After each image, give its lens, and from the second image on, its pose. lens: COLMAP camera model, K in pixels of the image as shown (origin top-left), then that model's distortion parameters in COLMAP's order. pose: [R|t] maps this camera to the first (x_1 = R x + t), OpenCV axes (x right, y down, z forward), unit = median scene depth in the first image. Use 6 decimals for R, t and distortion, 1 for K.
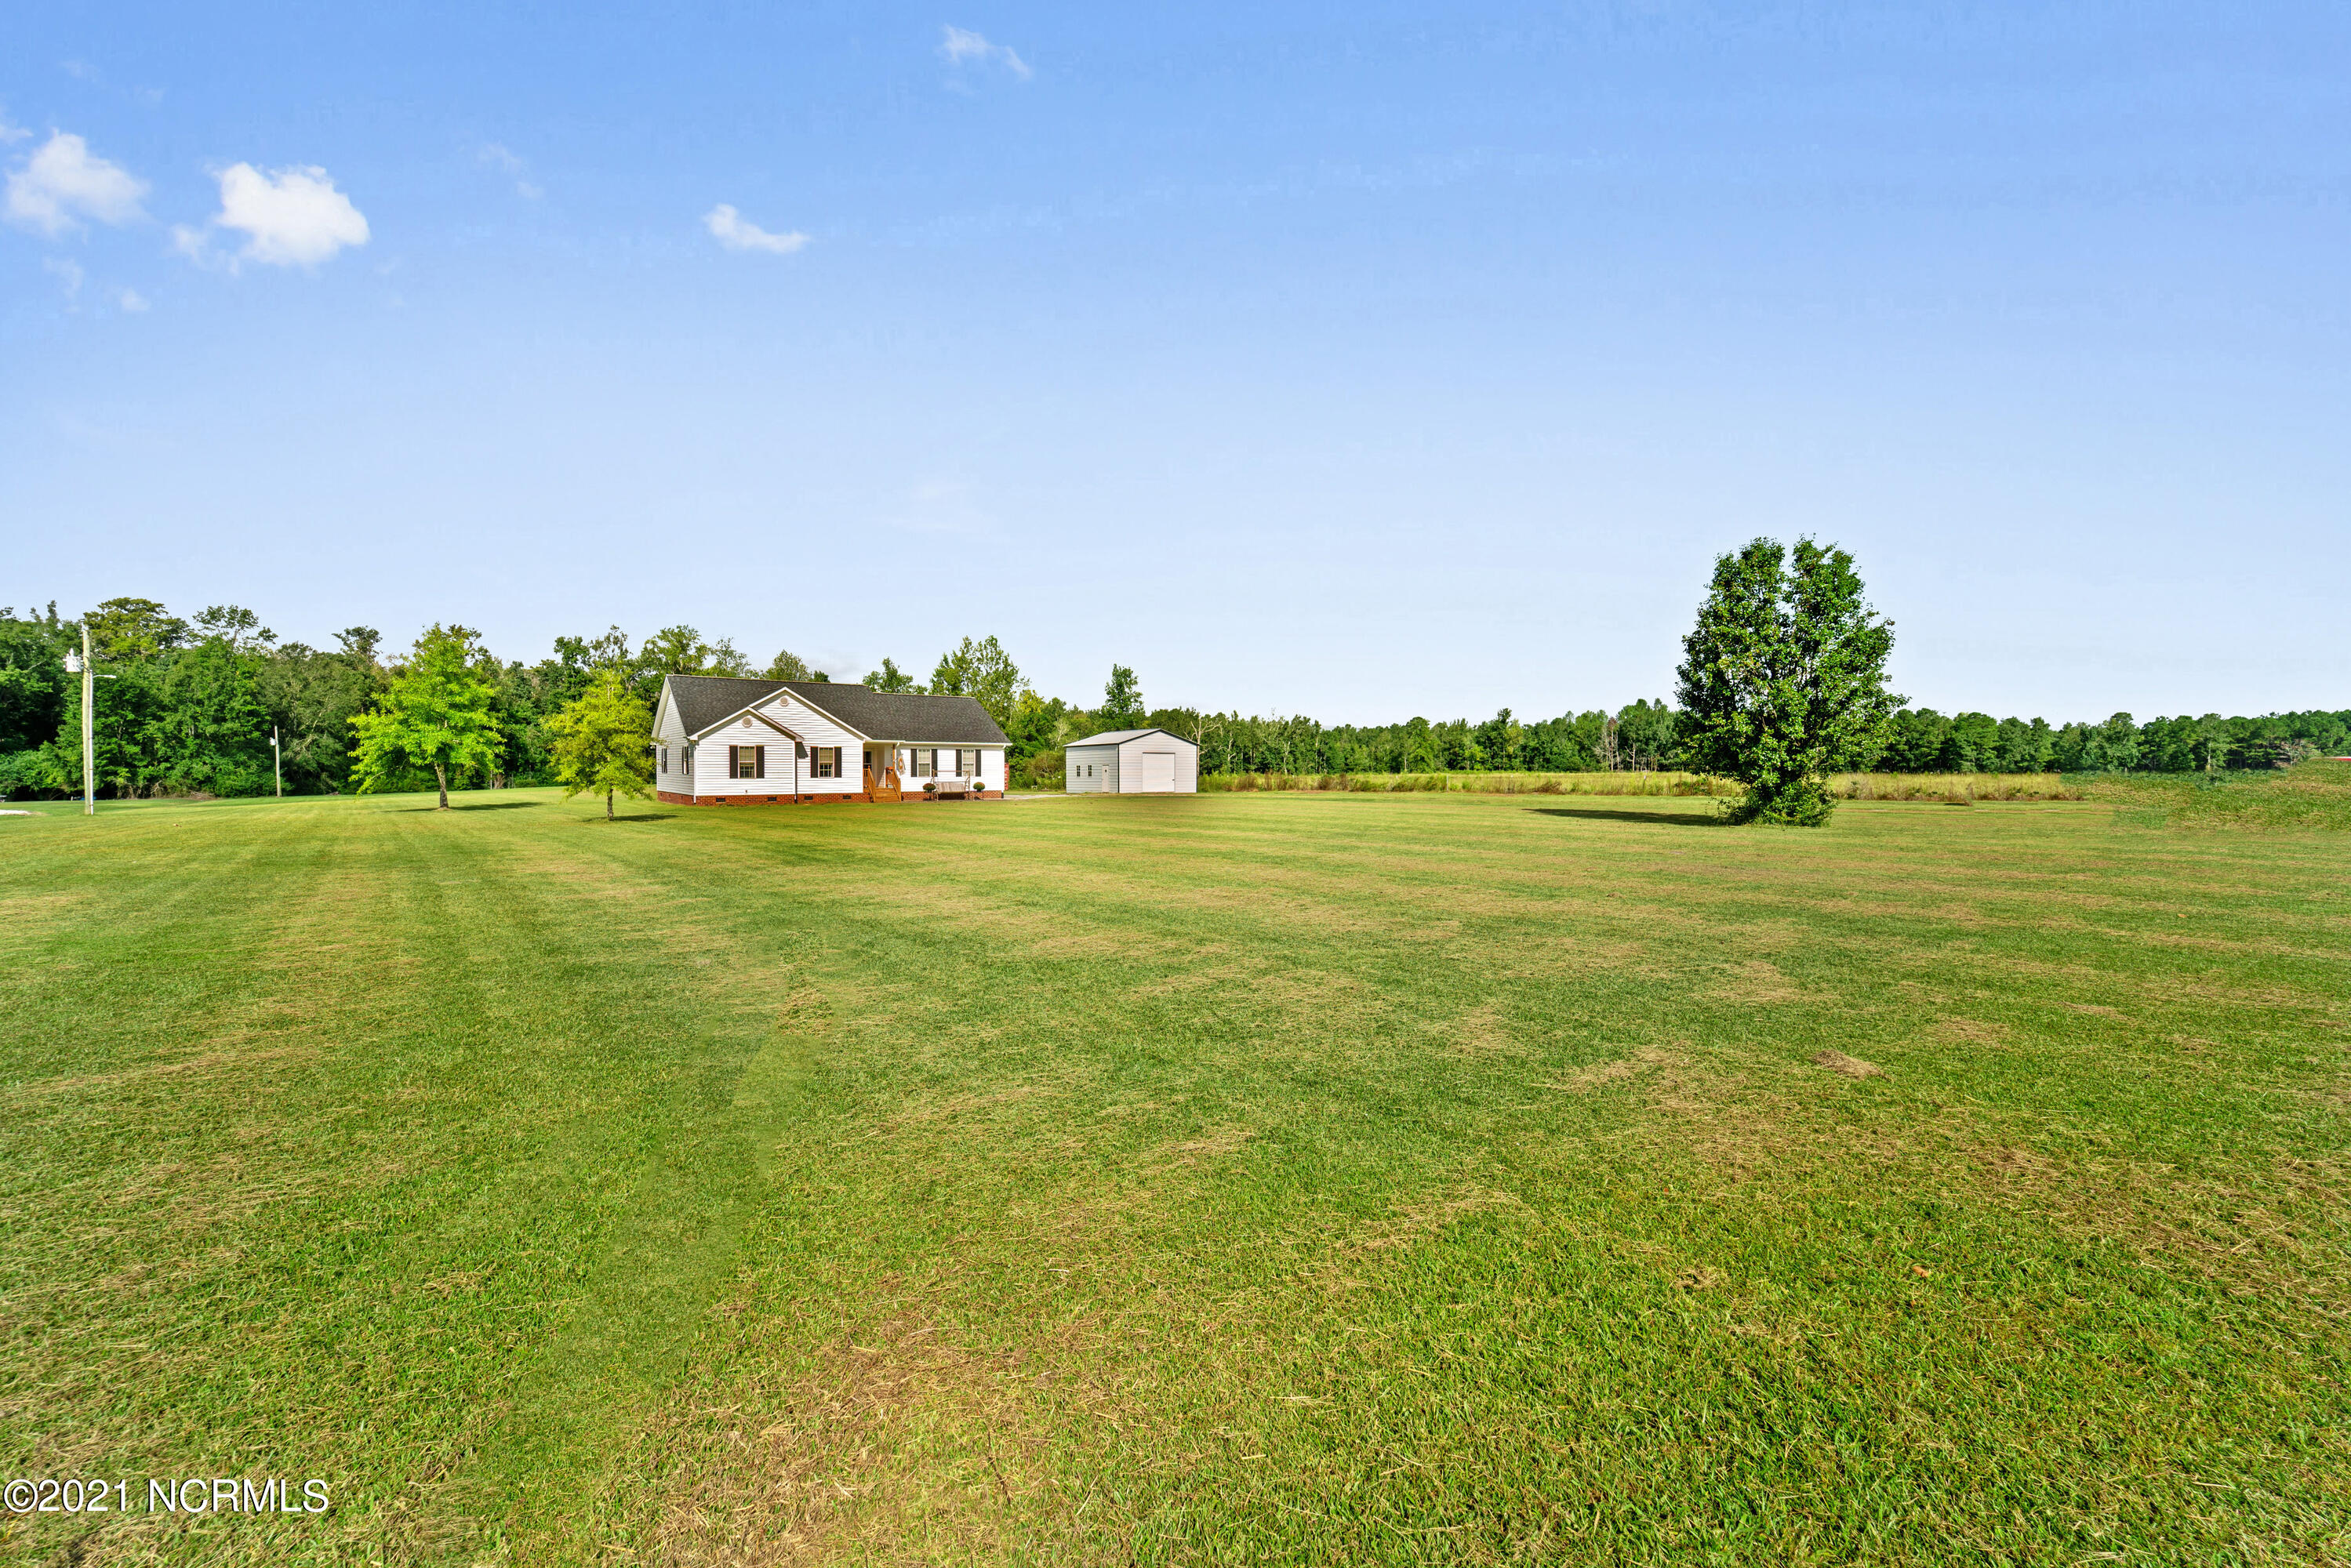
lens RADIAL K [[954.9, 0, 1174.1], [0, 954.9, 777.1], [0, 0, 1]] dist [-0.022980, -0.000289]
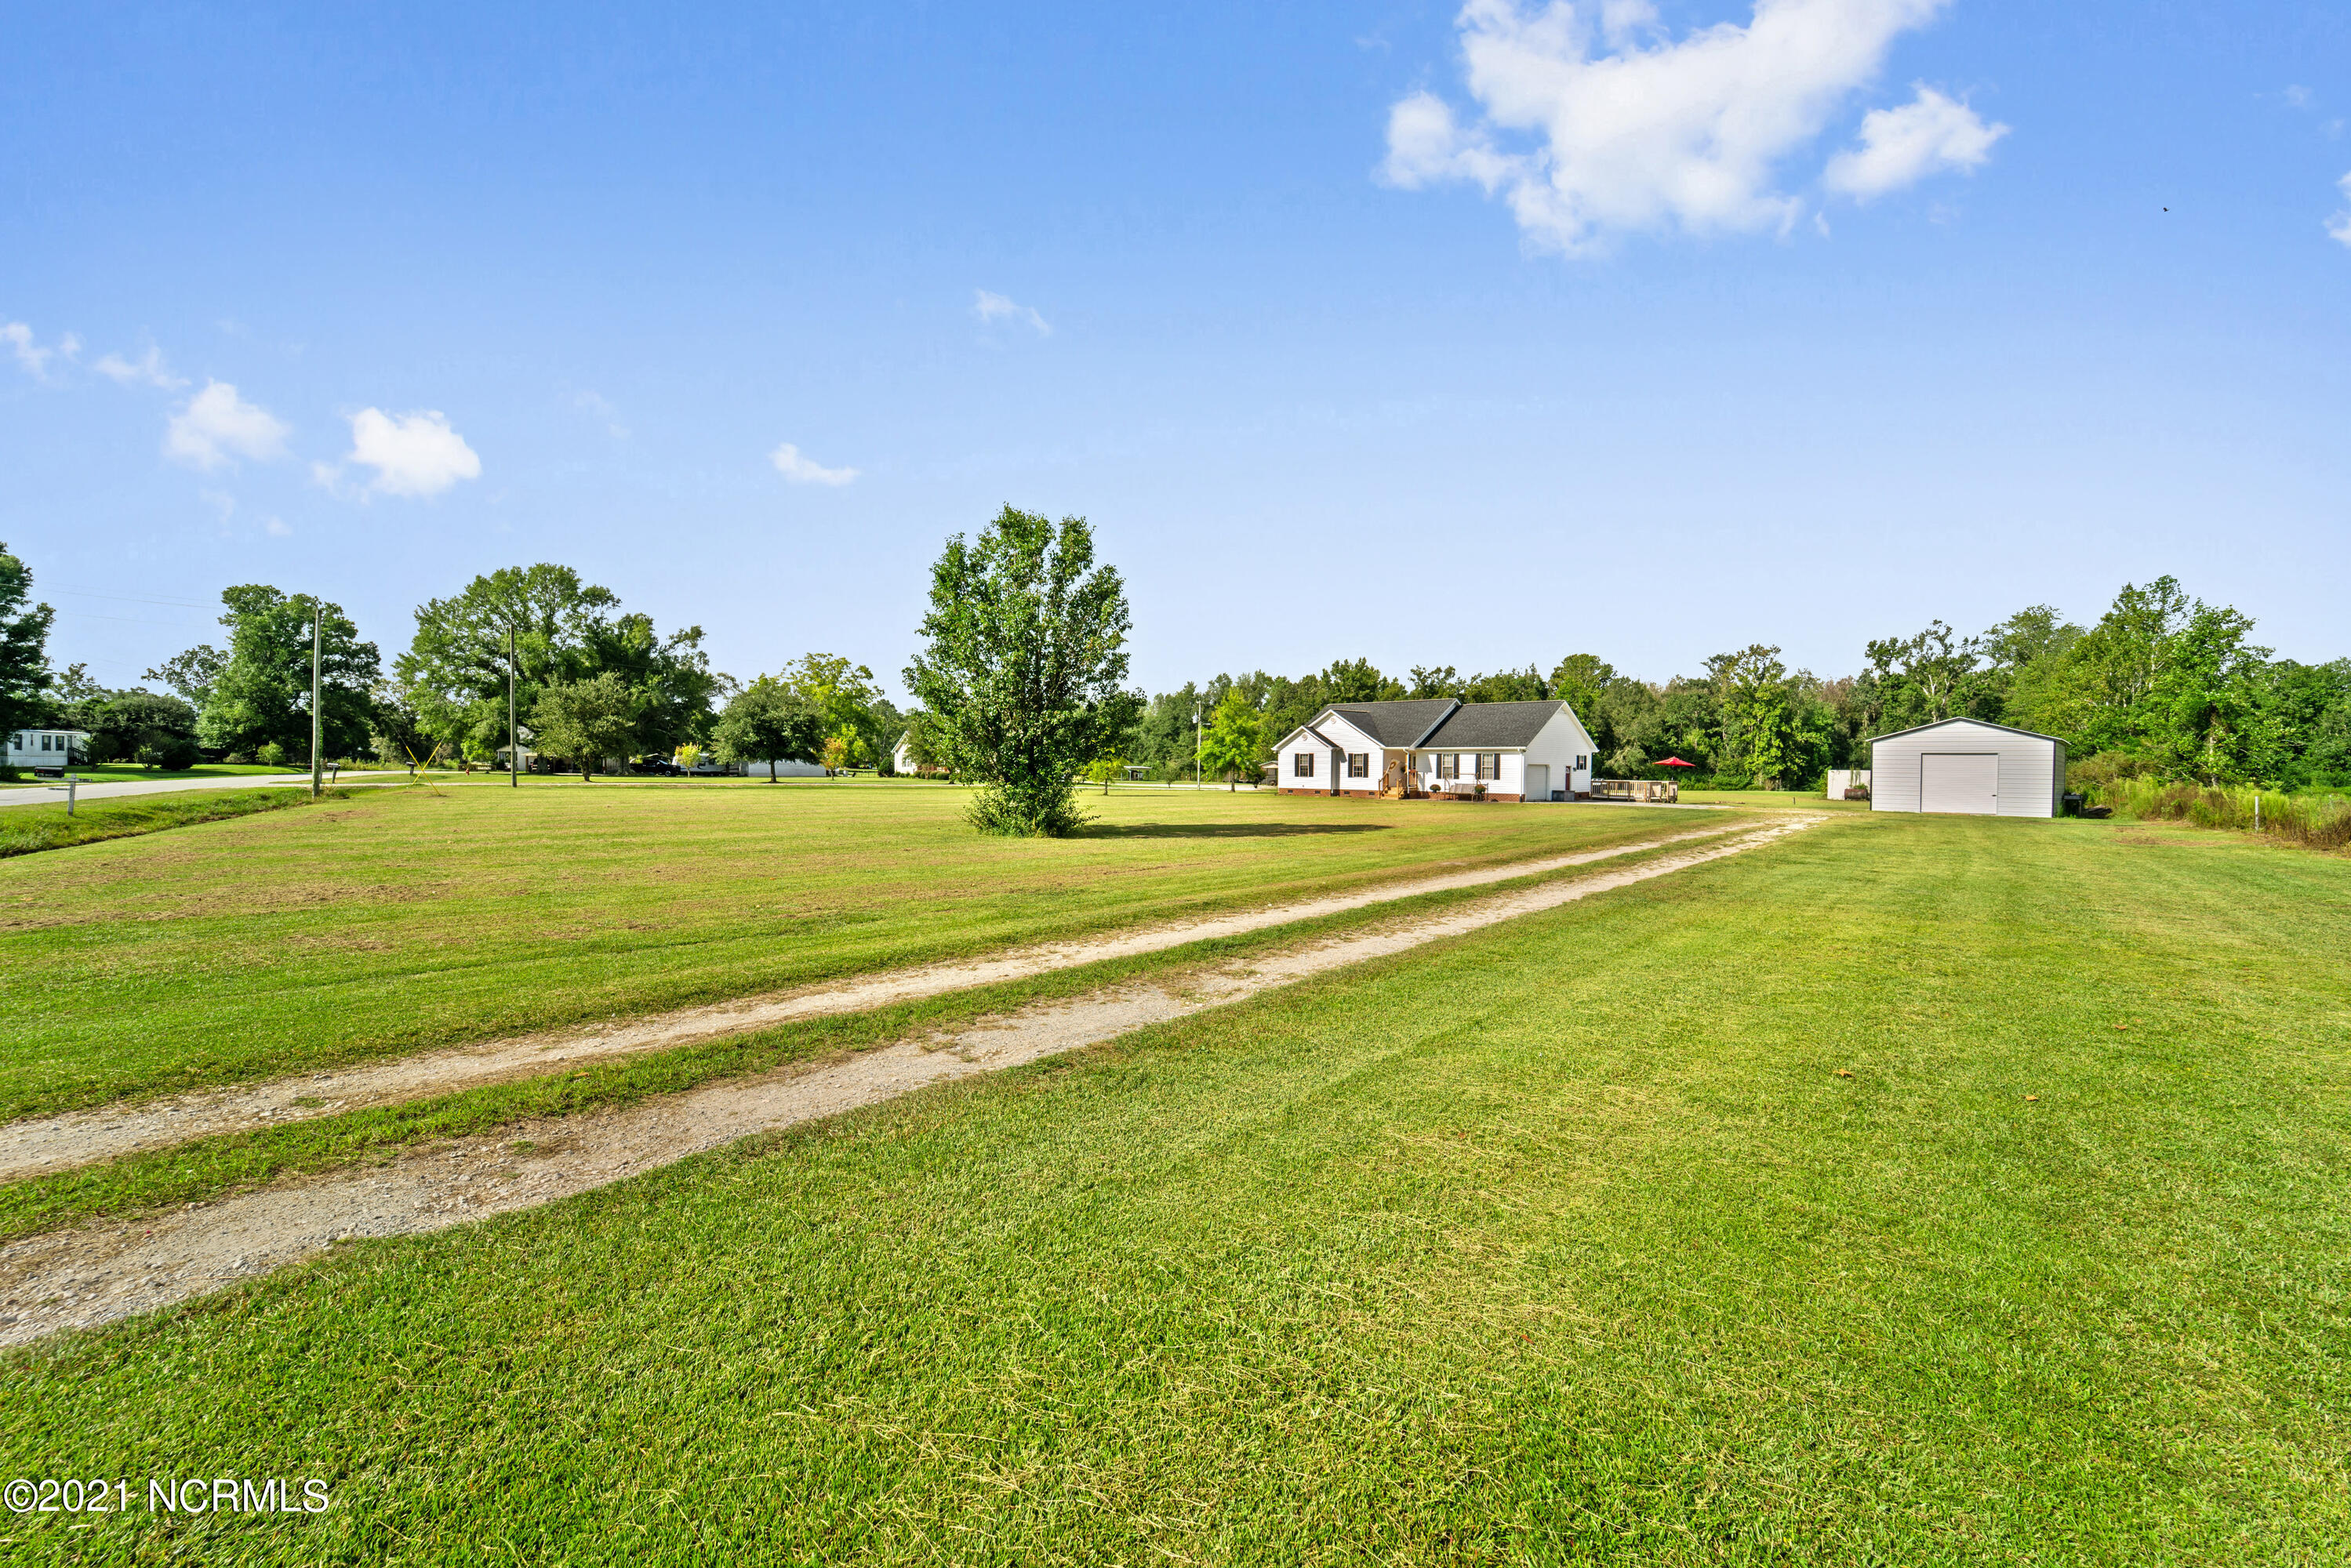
lens RADIAL K [[967.3, 0, 1184.5], [0, 967.3, 778.3], [0, 0, 1]] dist [-0.008454, -0.000196]
pose [[0.142773, 0.011351, -0.989690, 0.367430], [-0.018732, 0.999786, 0.008764, -0.002250], [0.989578, 0.017287, 0.142955, 0.242233]]
